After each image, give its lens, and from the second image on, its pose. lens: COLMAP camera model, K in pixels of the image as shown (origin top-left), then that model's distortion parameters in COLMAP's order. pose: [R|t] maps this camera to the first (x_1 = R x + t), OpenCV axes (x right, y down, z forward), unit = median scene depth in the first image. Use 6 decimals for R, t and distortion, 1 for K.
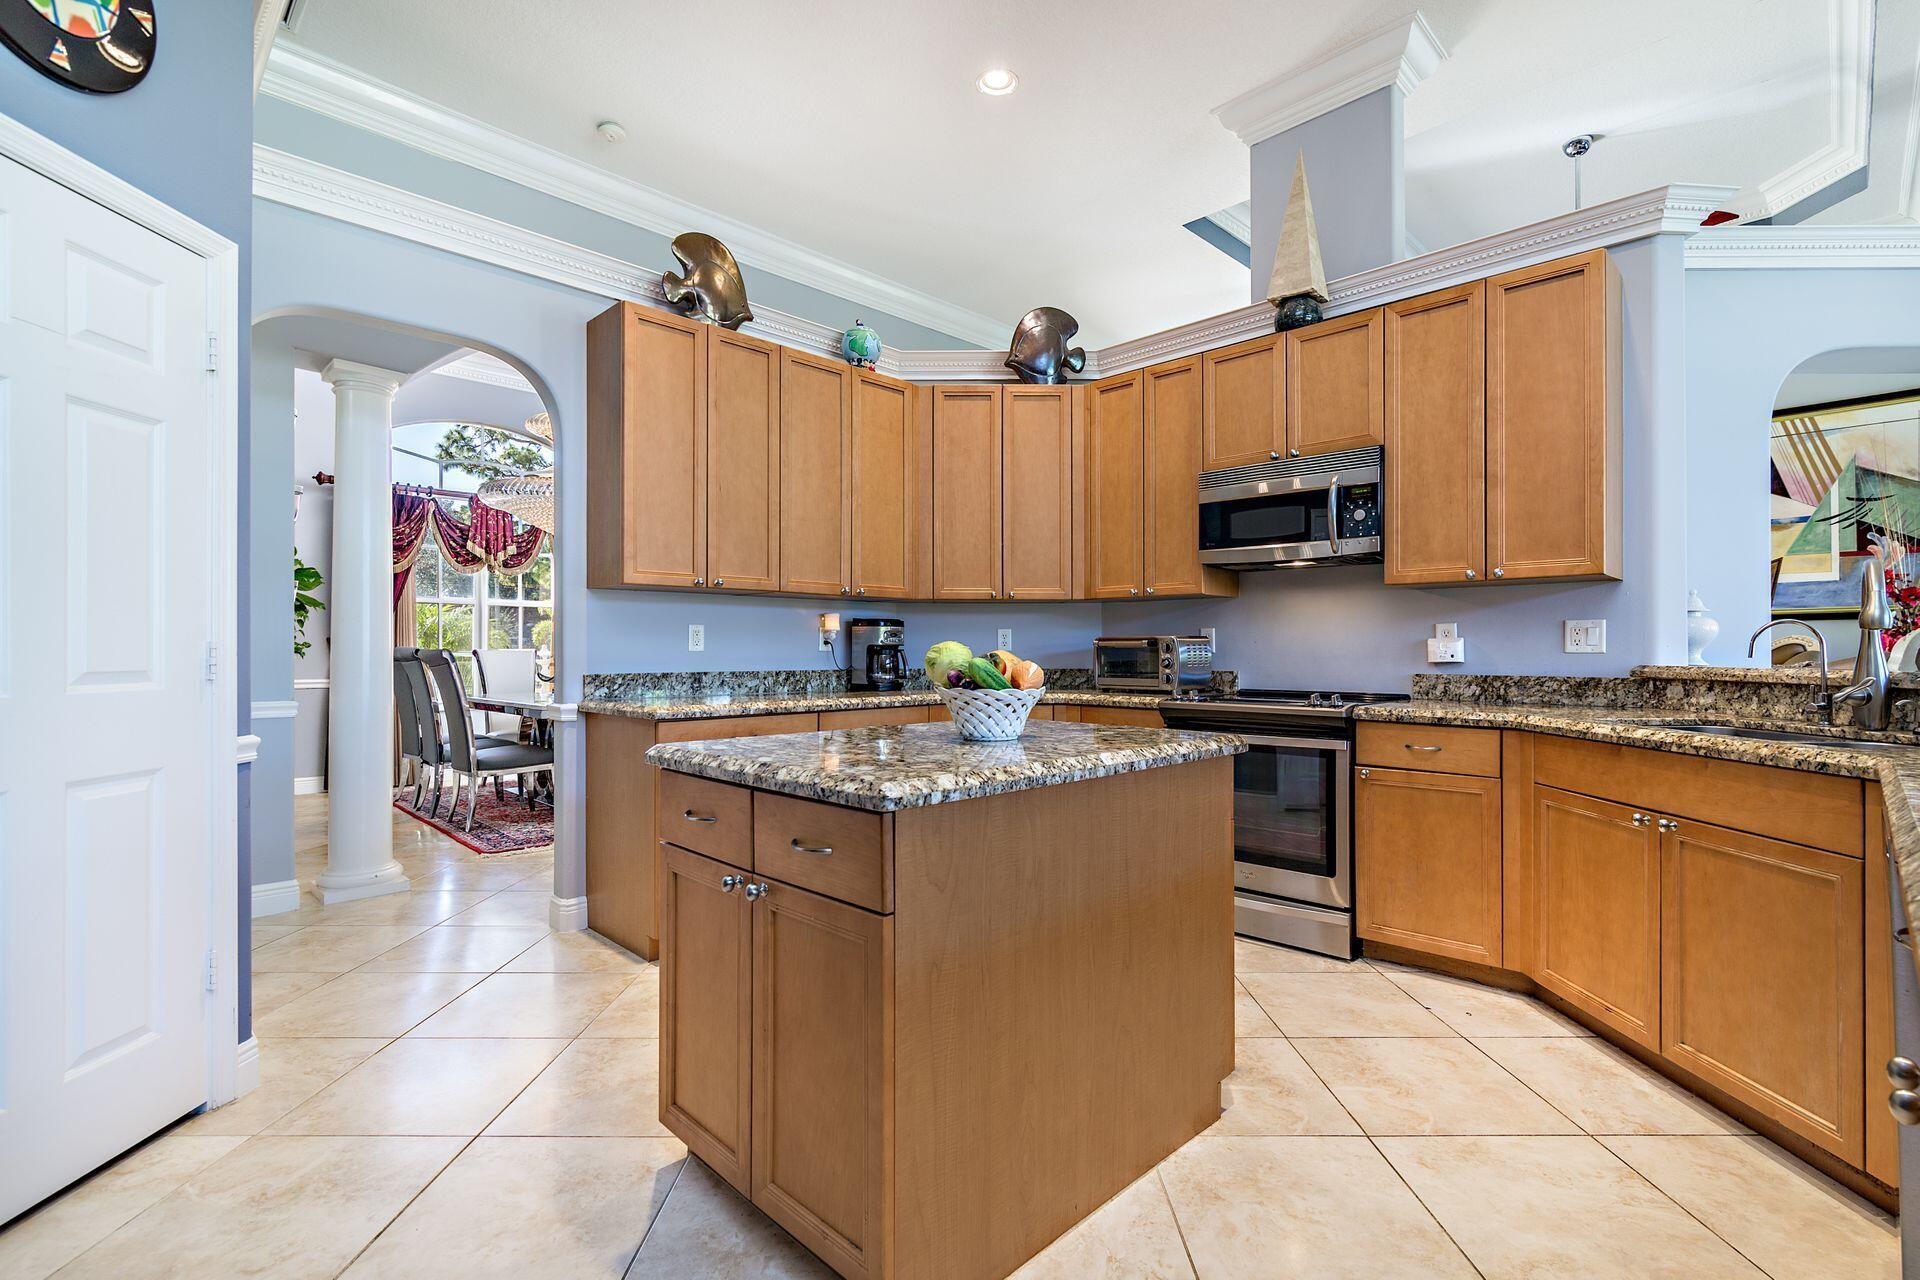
lens RADIAL K [[881.1, 0, 973.9], [0, 881.1, 645.9], [0, 0, 1]] dist [0.005841, -0.001450]
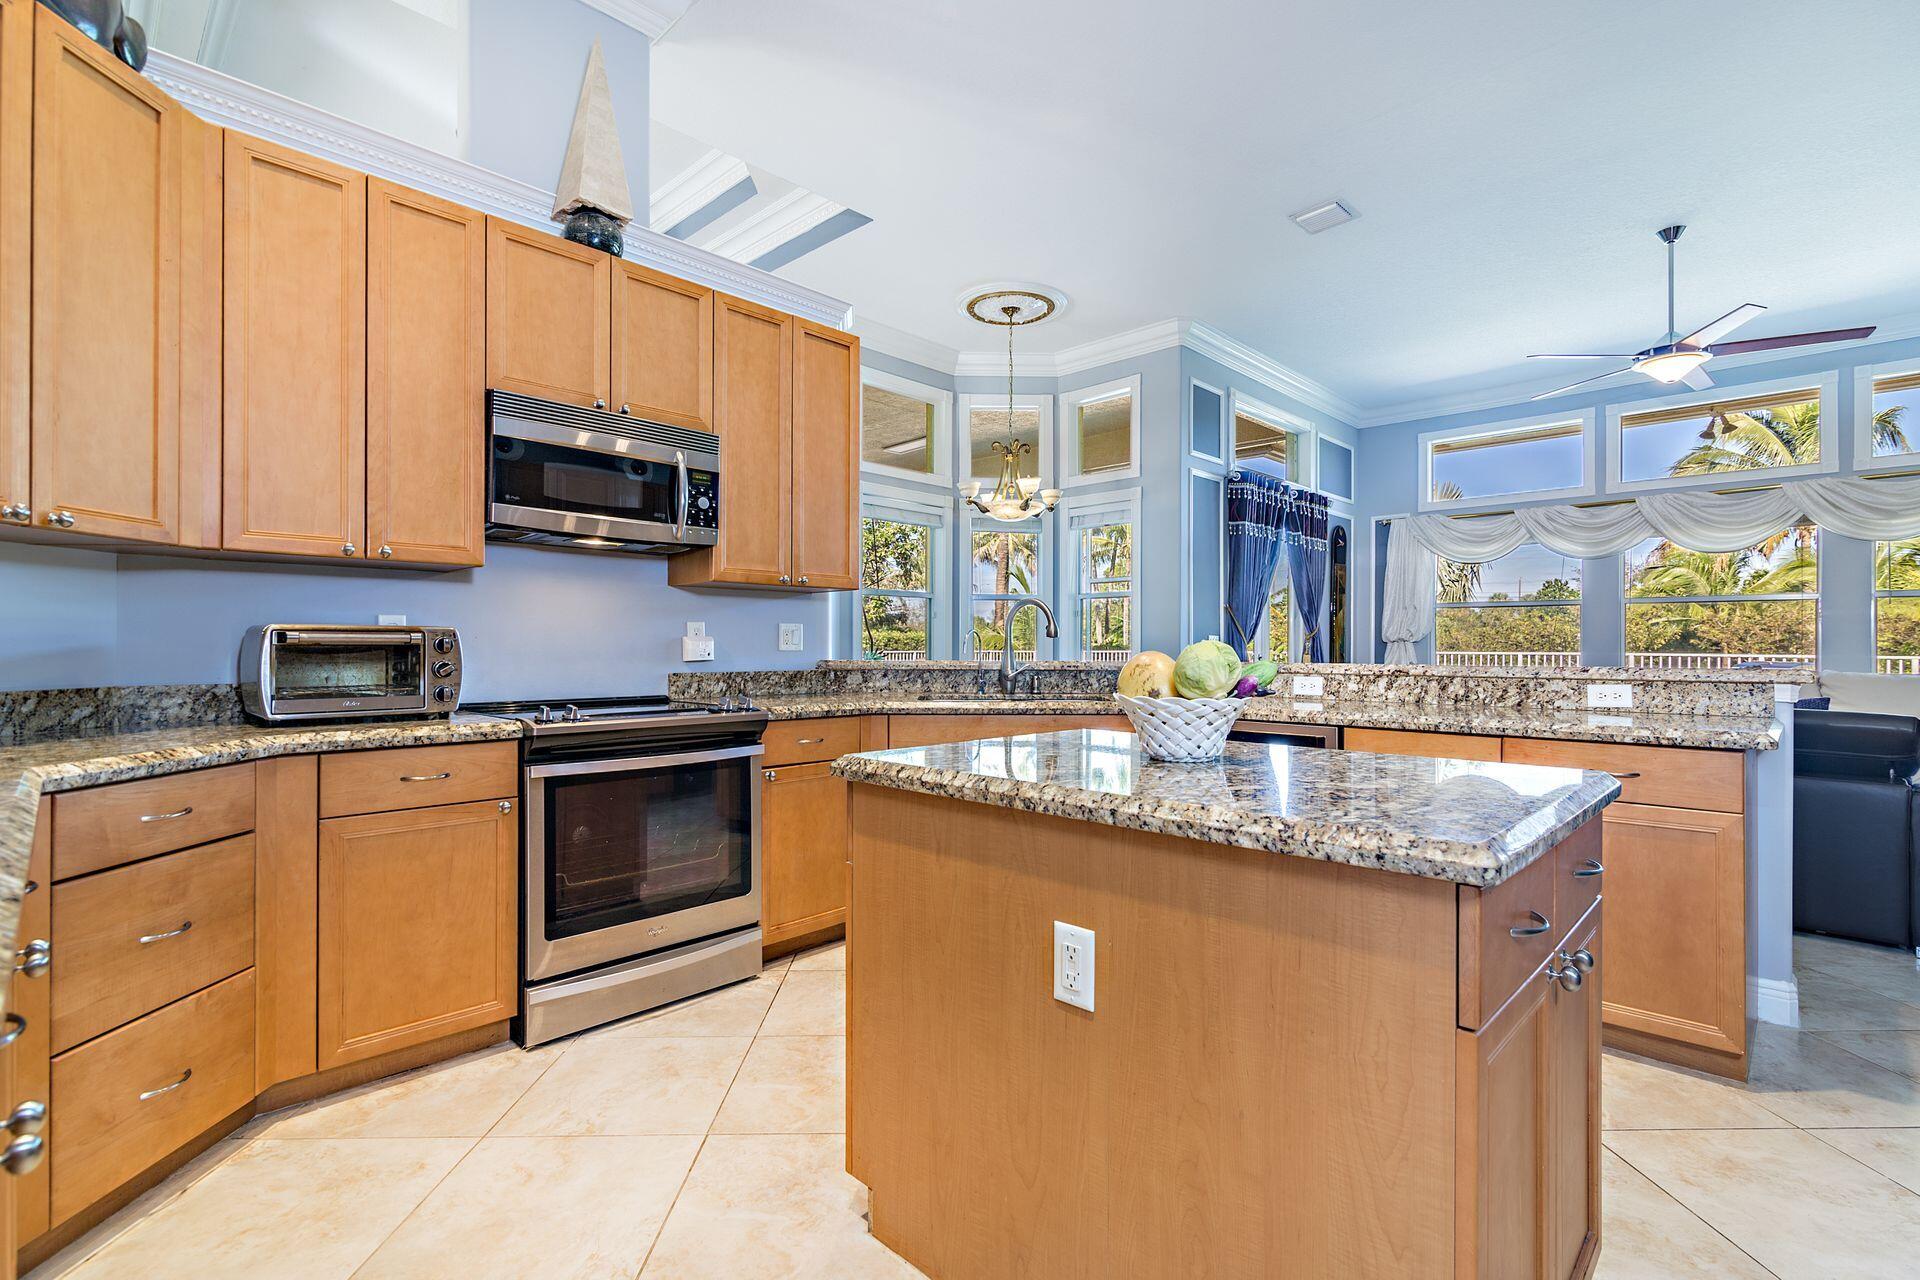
lens RADIAL K [[881.1, 0, 967.1], [0, 881.1, 645.9], [0, 0, 1]] dist [0.005841, -0.001450]
pose [[-0.016147, 0.002169, 0.999867, -0.496011], [-0.005346, 0.999983, -0.002256, 0.002460], [-0.999855, -0.005382, -0.016135, 0.740208]]
